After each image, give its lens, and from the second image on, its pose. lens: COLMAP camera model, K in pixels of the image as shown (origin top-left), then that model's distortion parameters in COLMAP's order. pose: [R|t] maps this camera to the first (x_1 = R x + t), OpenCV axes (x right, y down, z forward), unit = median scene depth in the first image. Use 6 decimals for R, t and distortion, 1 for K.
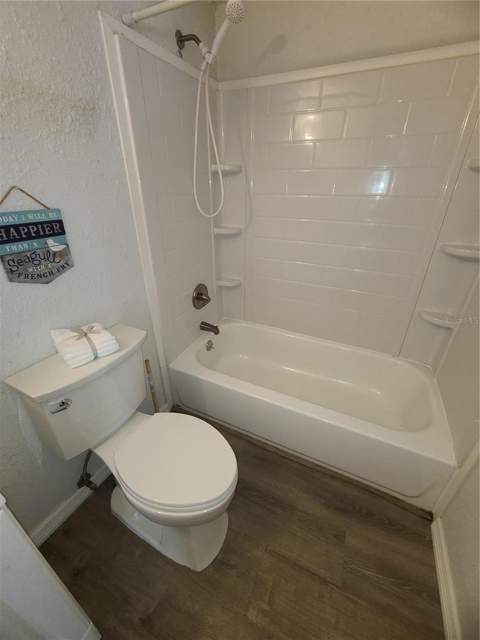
lens RADIAL K [[261.5, 0, 239.8], [0, 261.5, 319.2], [0, 0, 1]] dist [-0.000514, -0.000099]
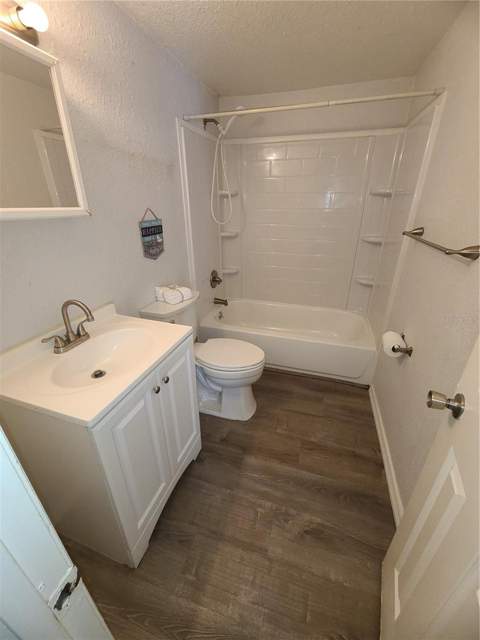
lens RADIAL K [[261.5, 0, 239.6], [0, 261.5, 321.3], [0, 0, 1]] dist [-0.000514, -0.000099]
pose [[0.989156, -0.074253, 0.126713, -0.313937], [0.079006, 0.996331, -0.032896, 0.300144], [-0.123805, 0.042550, 0.991394, -0.650805]]
